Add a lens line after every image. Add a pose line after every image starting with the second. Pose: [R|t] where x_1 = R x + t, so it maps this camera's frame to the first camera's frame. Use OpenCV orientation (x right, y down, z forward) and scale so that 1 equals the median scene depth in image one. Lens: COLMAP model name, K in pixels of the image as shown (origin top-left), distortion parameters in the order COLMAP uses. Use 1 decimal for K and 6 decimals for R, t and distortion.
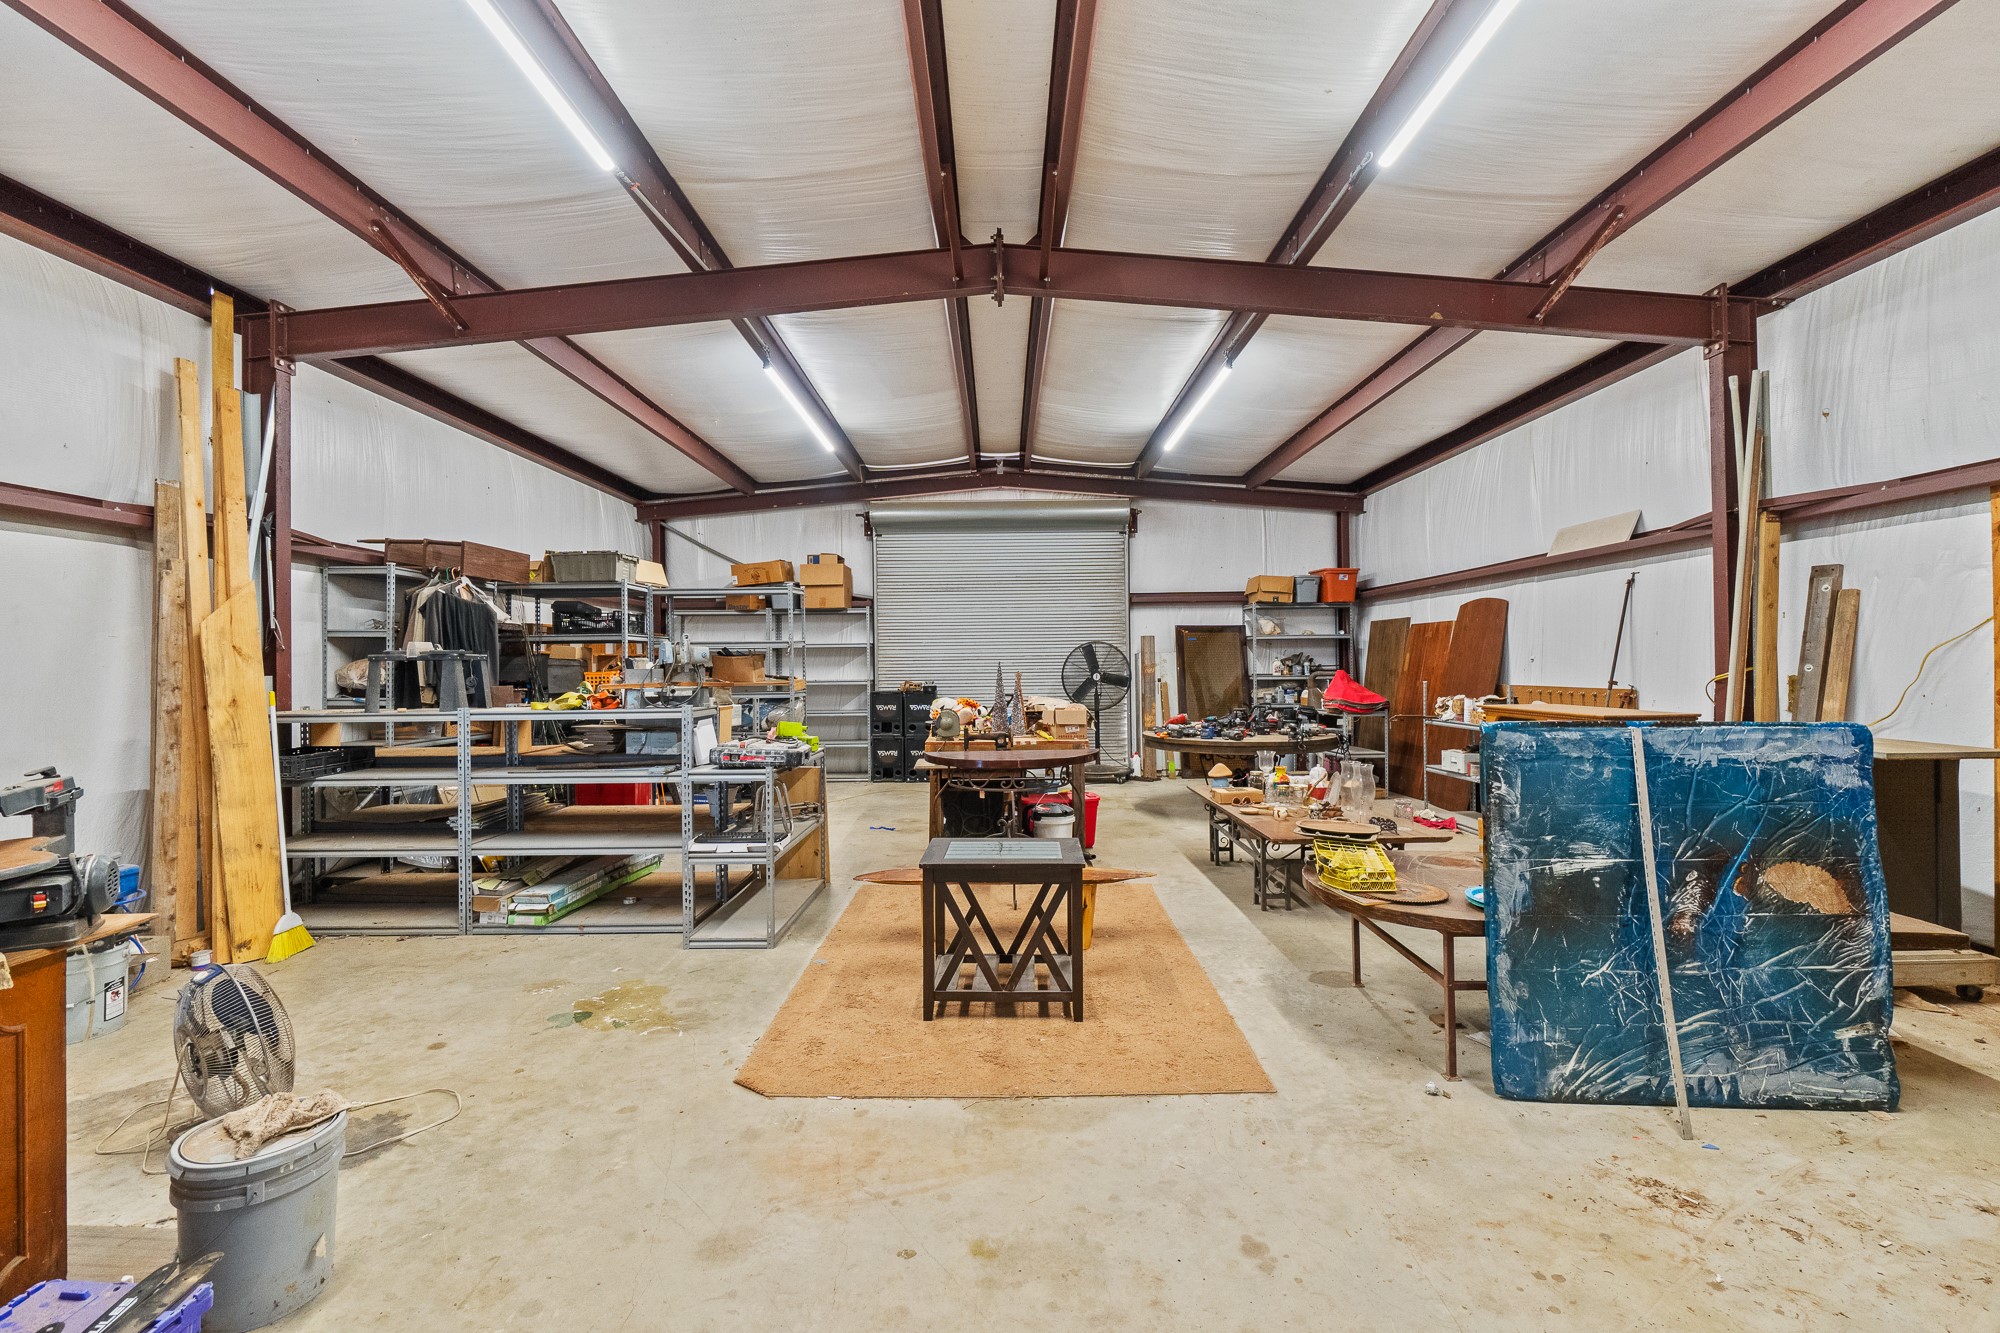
lens RADIAL K [[878.4, 0, 1012.6], [0, 878.4, 636.9], [0, 0, 1]] dist [-0.002889, -0.000436]
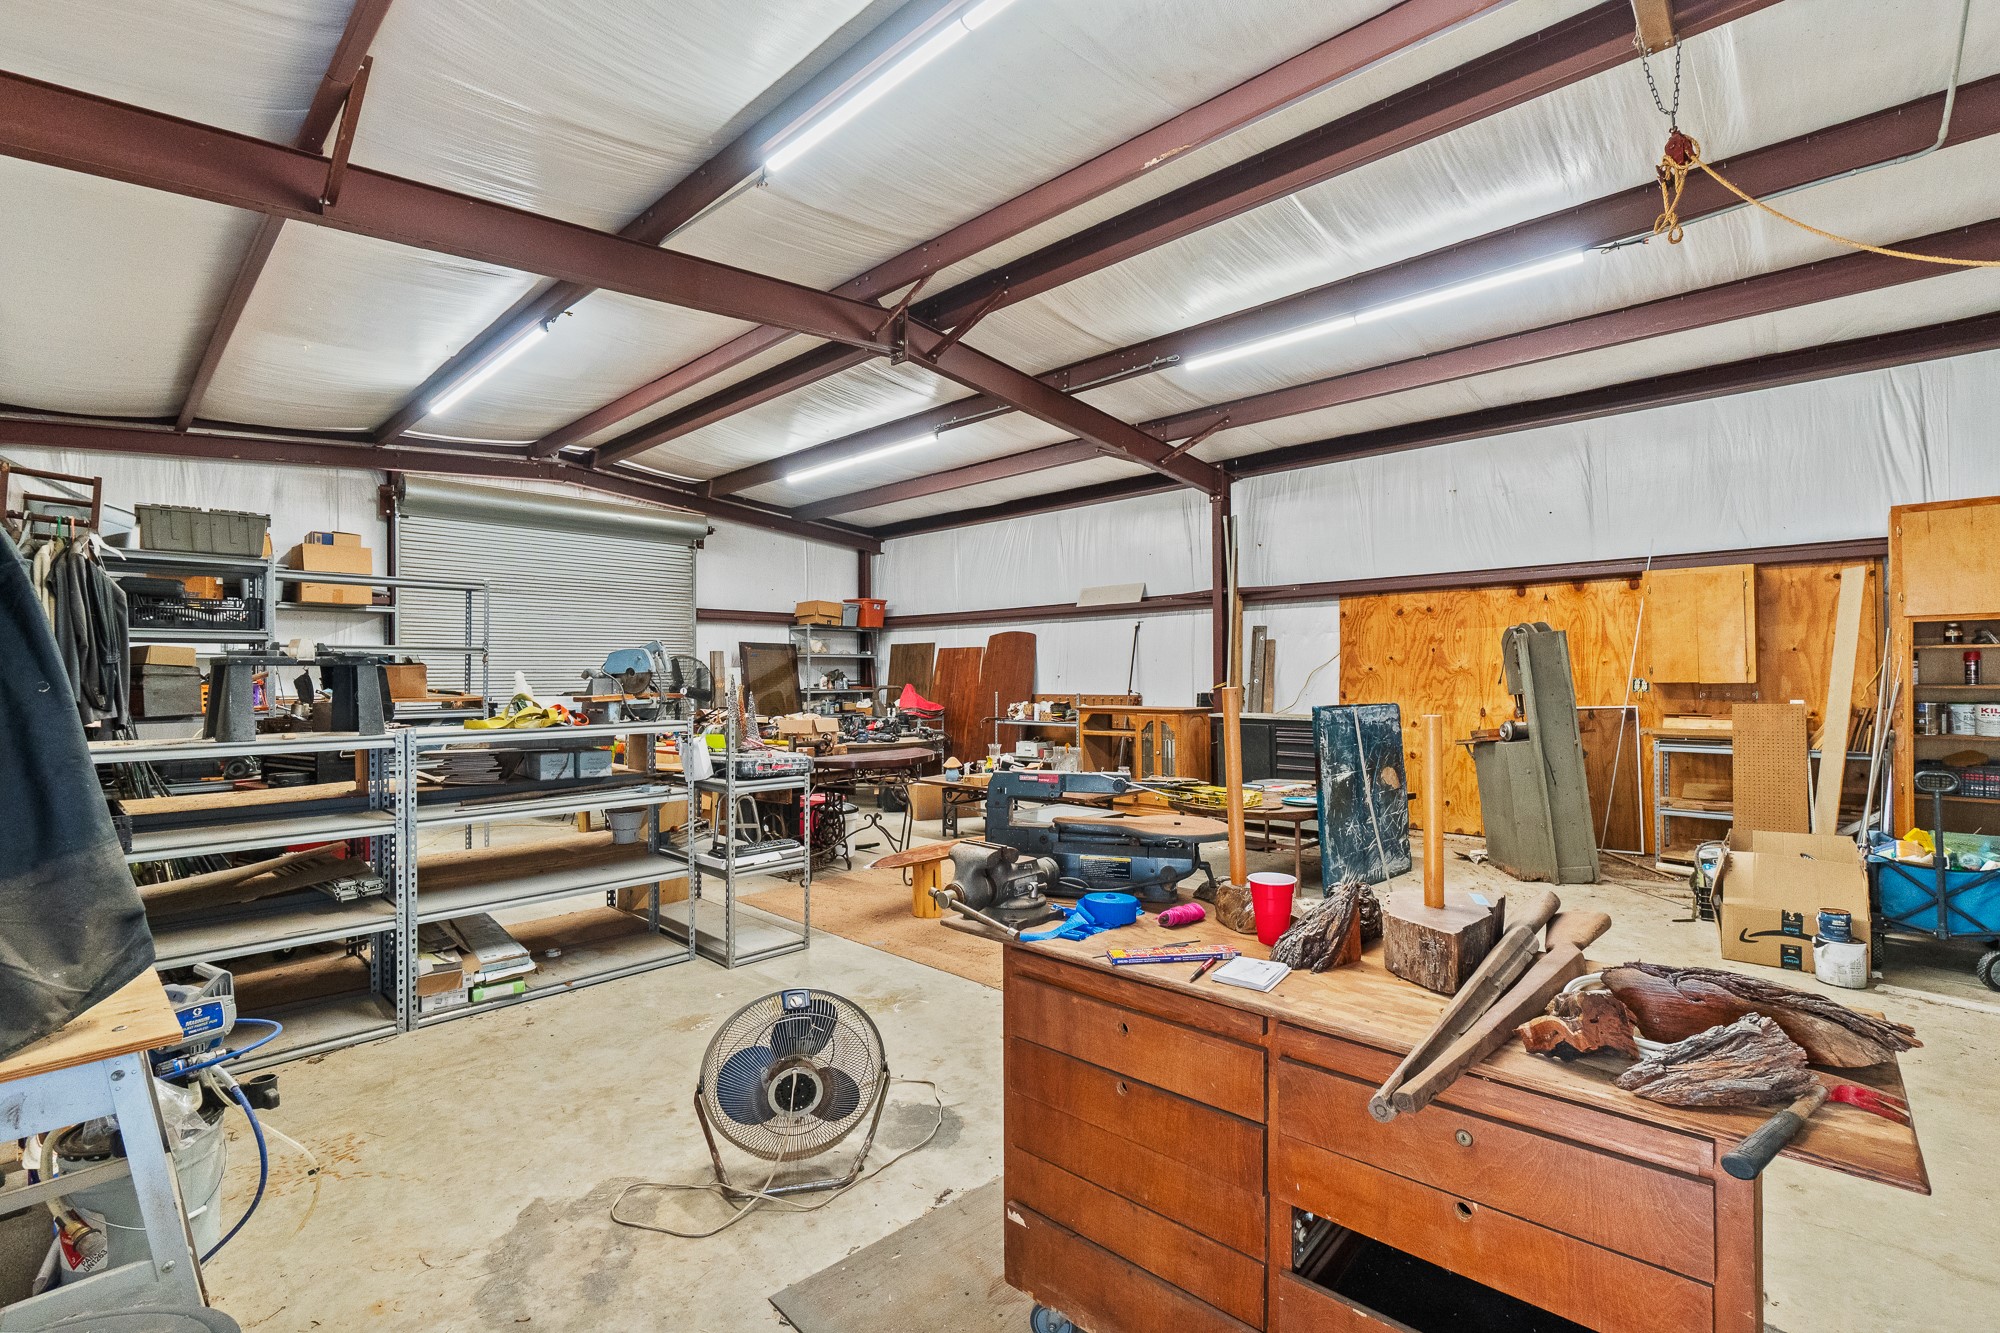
lens RADIAL K [[878.4, 0, 1012.6], [0, 878.4, 636.9], [0, 0, 1]] dist [-0.002889, -0.000436]
pose [[0.682672, 0.039570, 0.729653, -0.529001], [-0.024393, 0.999210, -0.031366, 0.008486], [-0.730318, 0.003614, 0.683098, 0.068628]]
